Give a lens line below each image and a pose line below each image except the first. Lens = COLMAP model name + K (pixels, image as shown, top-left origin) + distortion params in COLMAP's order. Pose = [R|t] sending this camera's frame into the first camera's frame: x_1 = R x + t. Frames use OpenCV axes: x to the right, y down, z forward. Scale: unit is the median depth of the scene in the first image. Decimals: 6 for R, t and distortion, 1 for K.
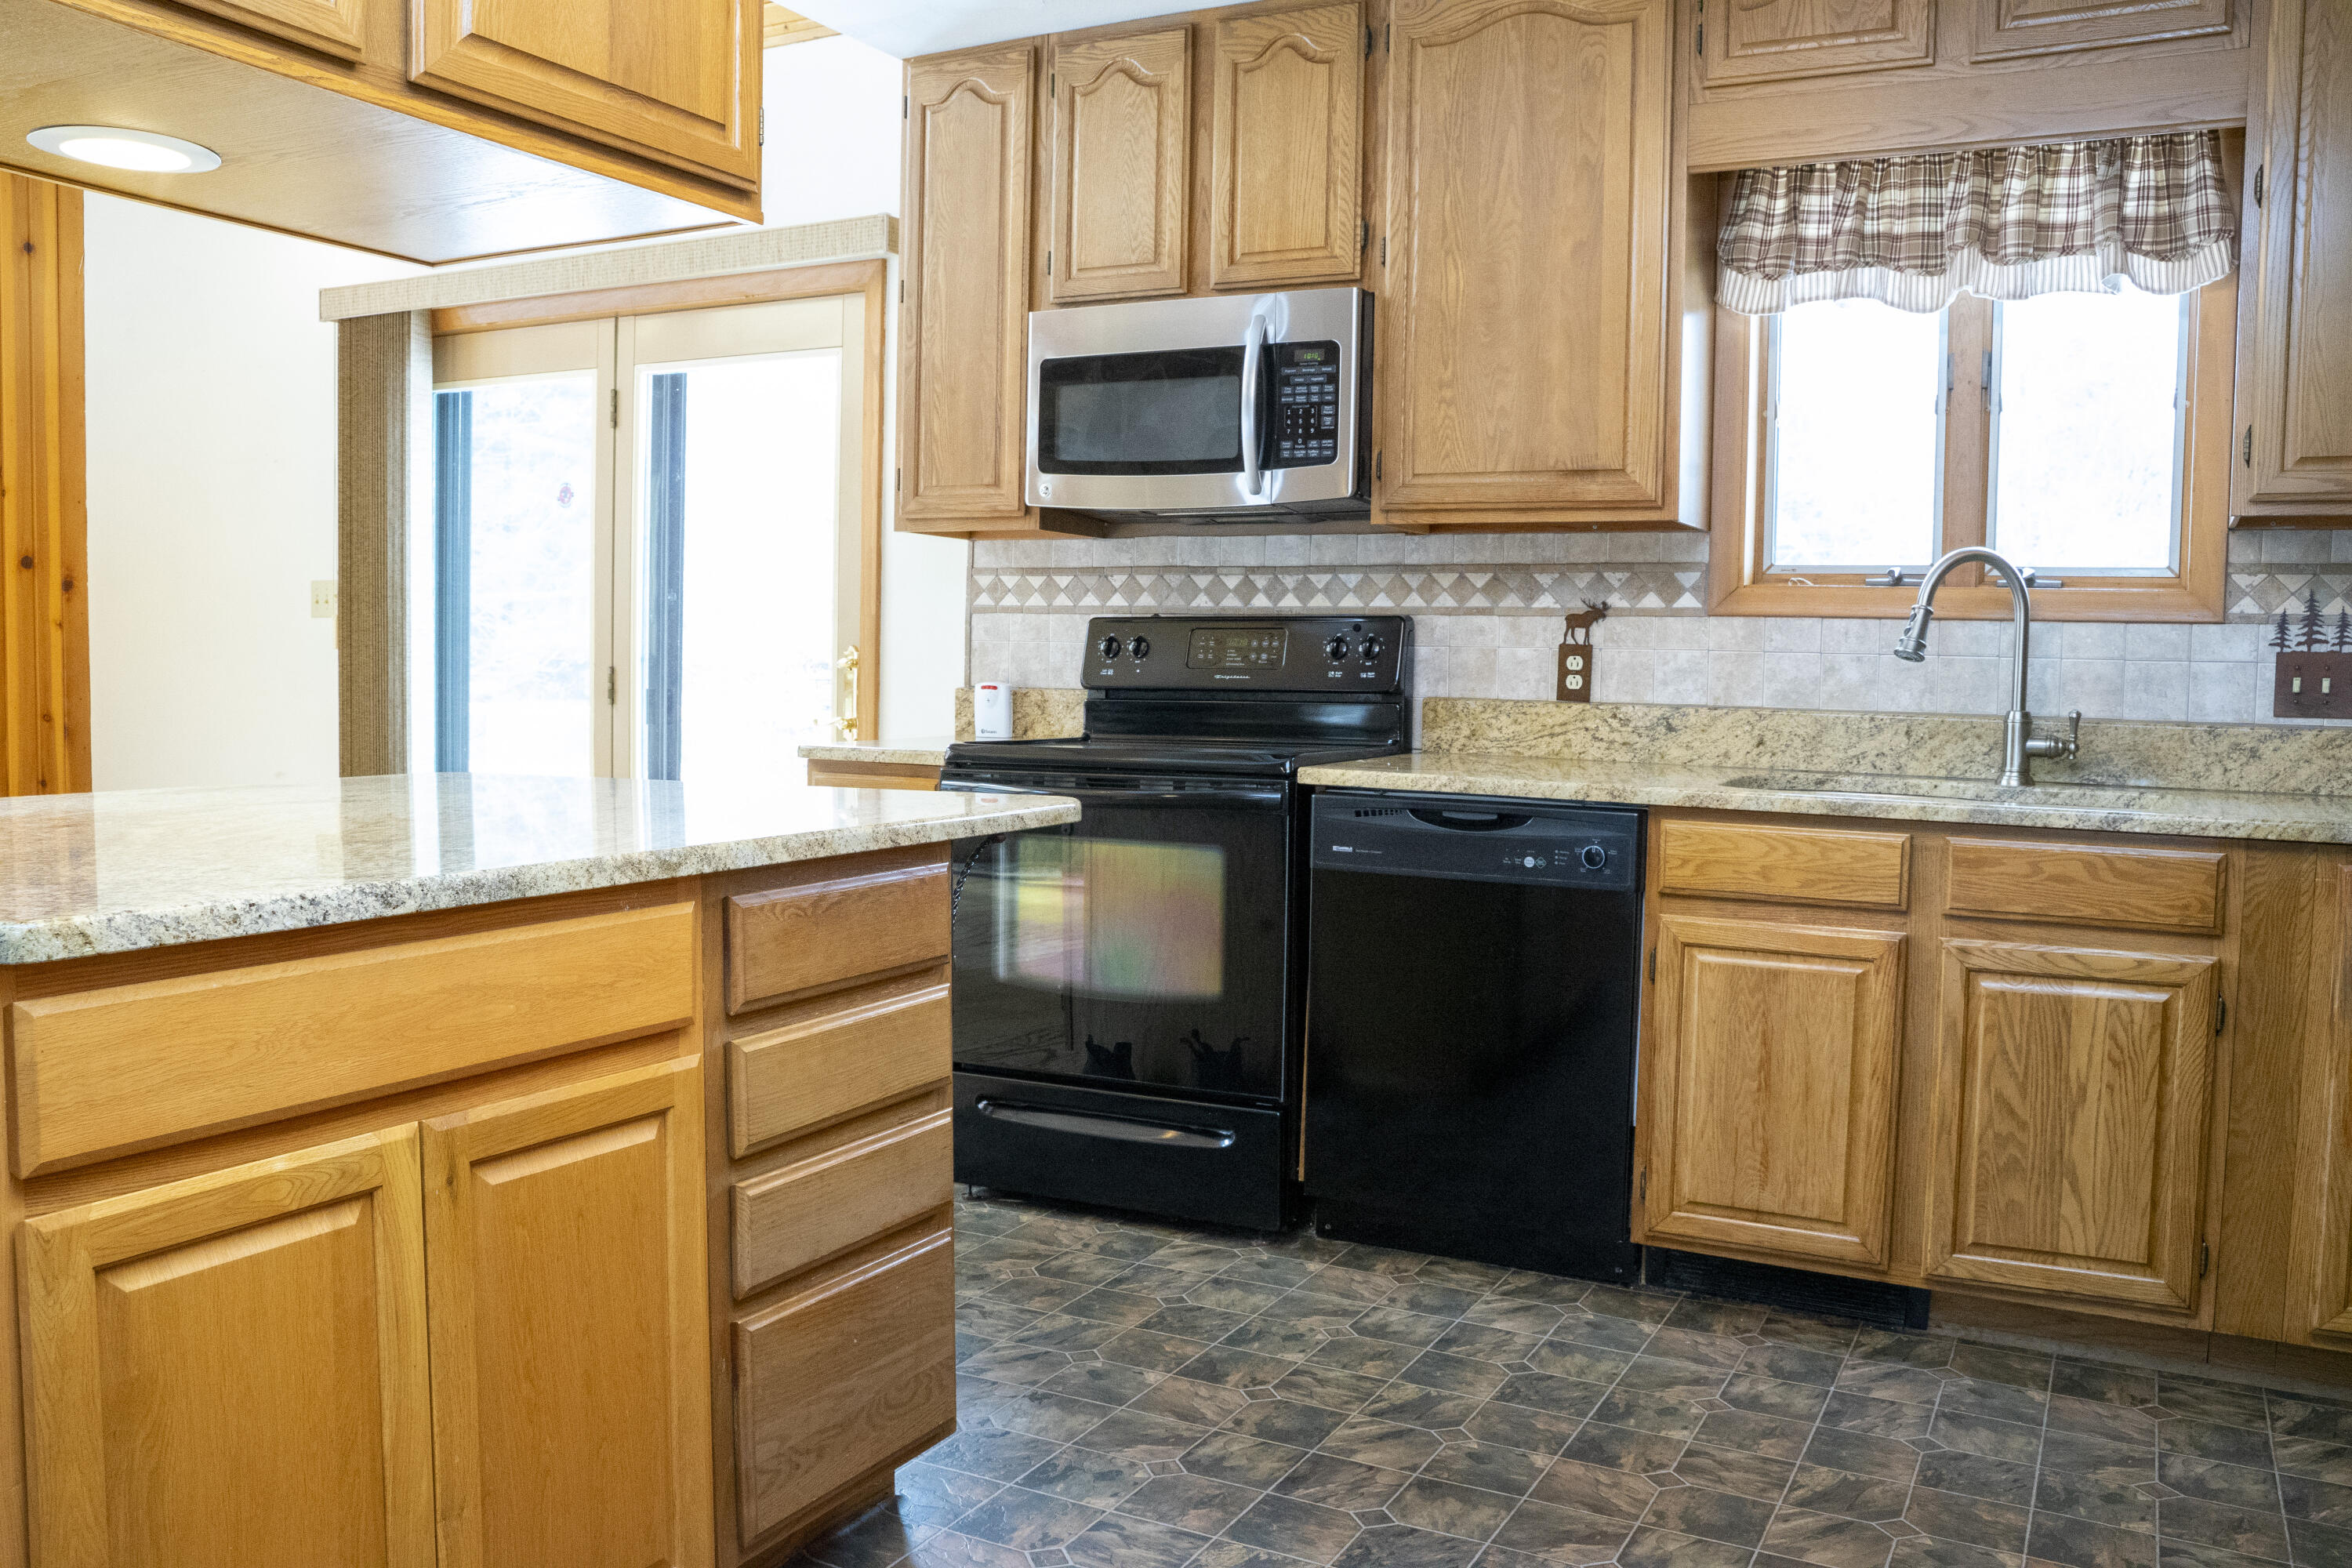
lens RADIAL K [[1911.3, 0, 1176.0], [0, 1911.3, 784.0], [0, 0, 1]] dist [-0.117194, 0.097912]
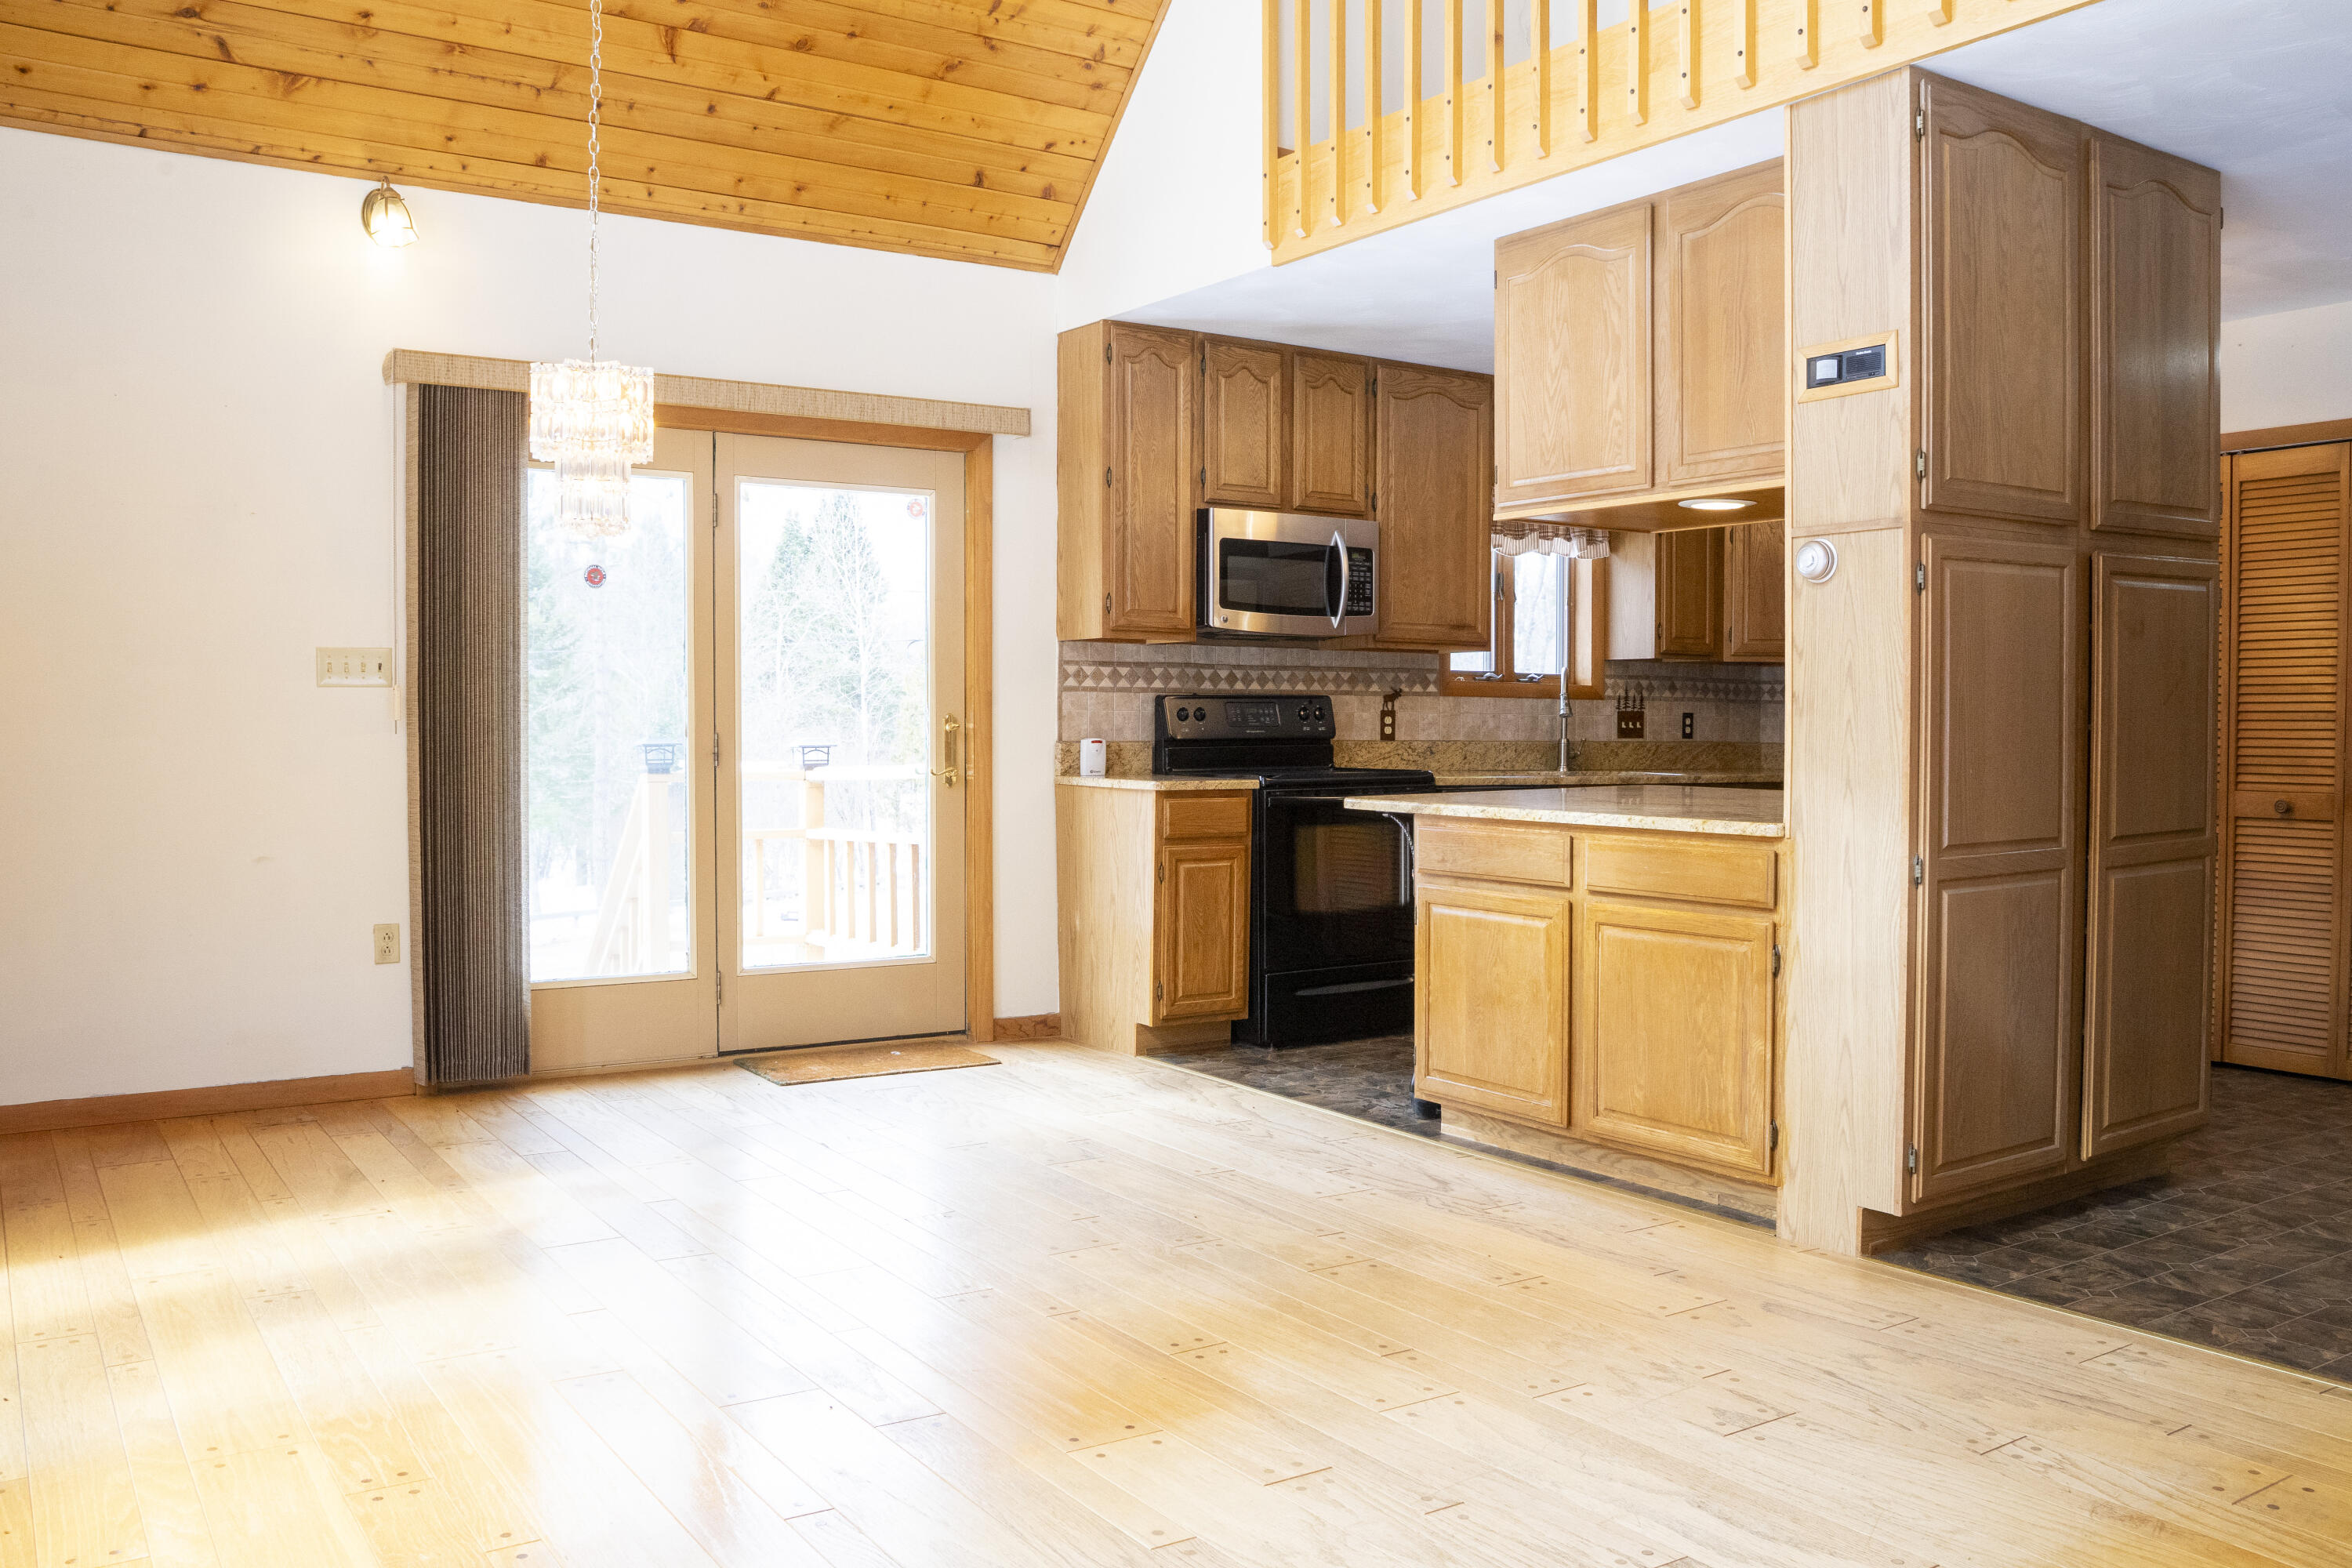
lens RADIAL K [[1911.3, 0, 1176.0], [0, 1911.3, 784.0], [0, 0, 1]] dist [-0.117194, 0.097912]
pose [[0.483246, -0.044090, 0.874374, -1.577397], [0.059798, 0.998061, 0.017278, -0.045825], [-0.873440, 0.043936, 0.484945, 0.261469]]
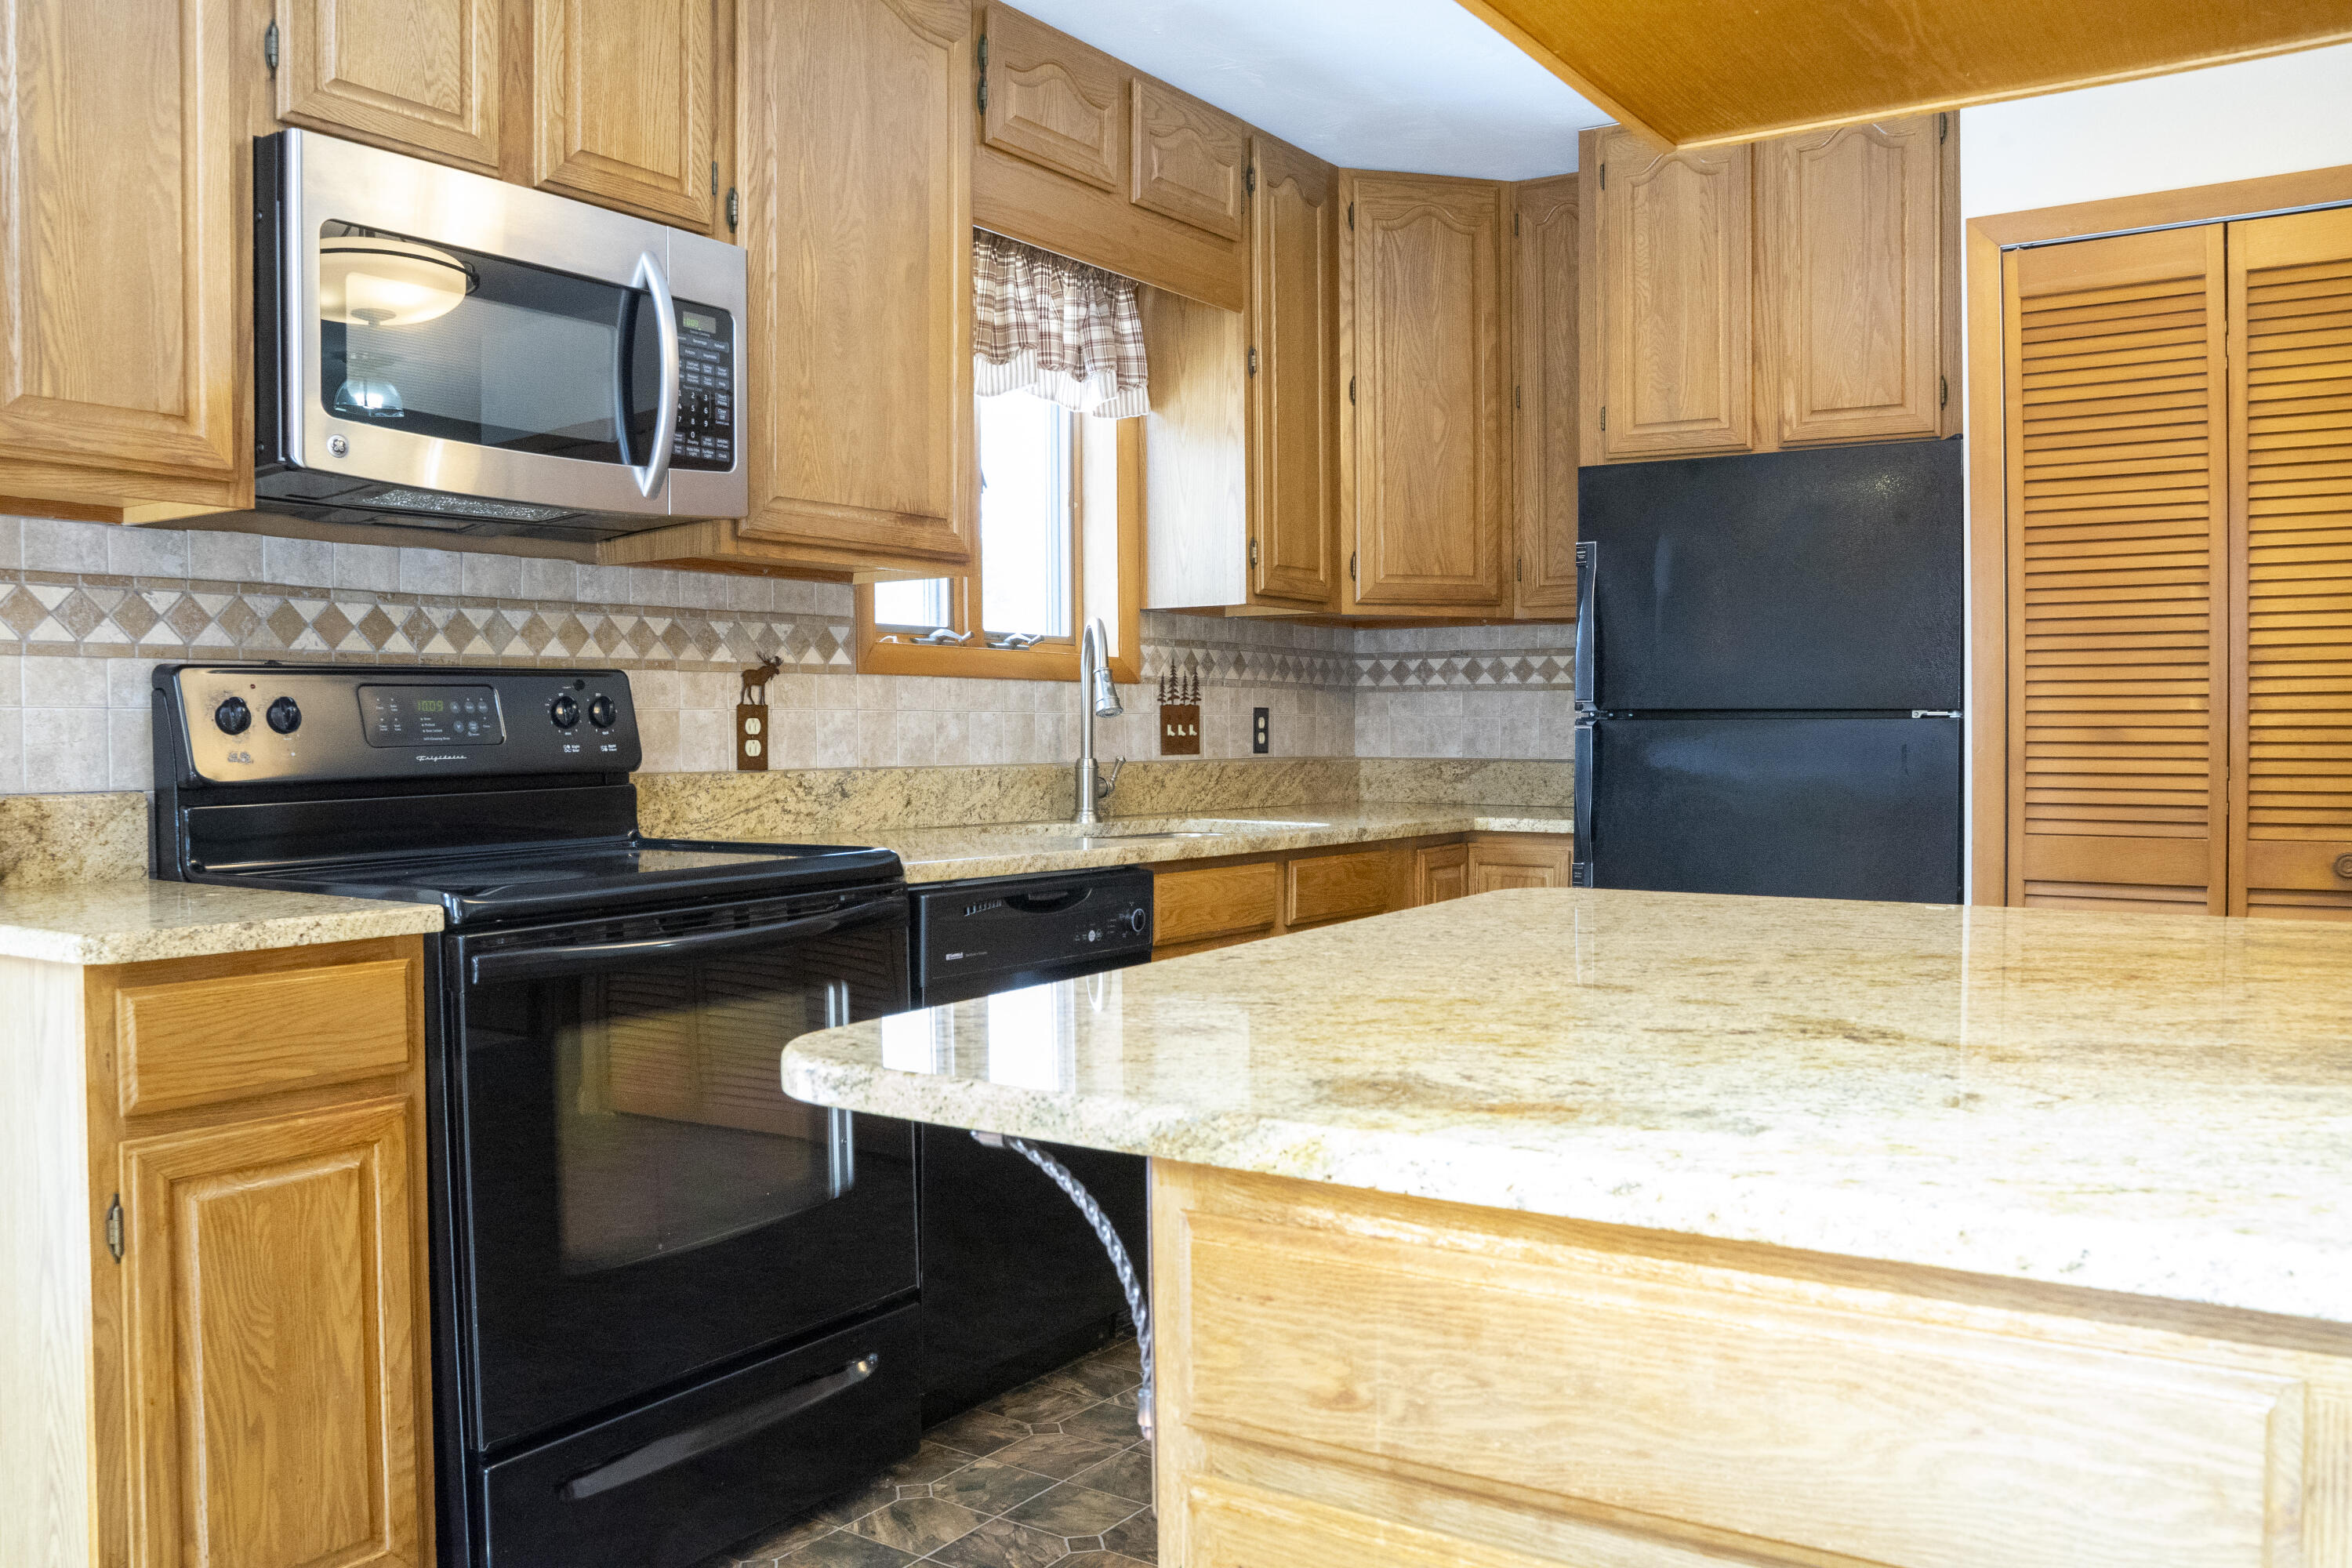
lens RADIAL K [[1911.3, 0, 1176.0], [0, 1911.3, 784.0], [0, 0, 1]] dist [-0.117194, 0.097912]
pose [[0.111253, -0.046976, 0.992681, -0.633451], [0.071519, 0.996671, 0.039149, -0.057783], [-0.991215, 0.066640, 0.114242, 0.714853]]
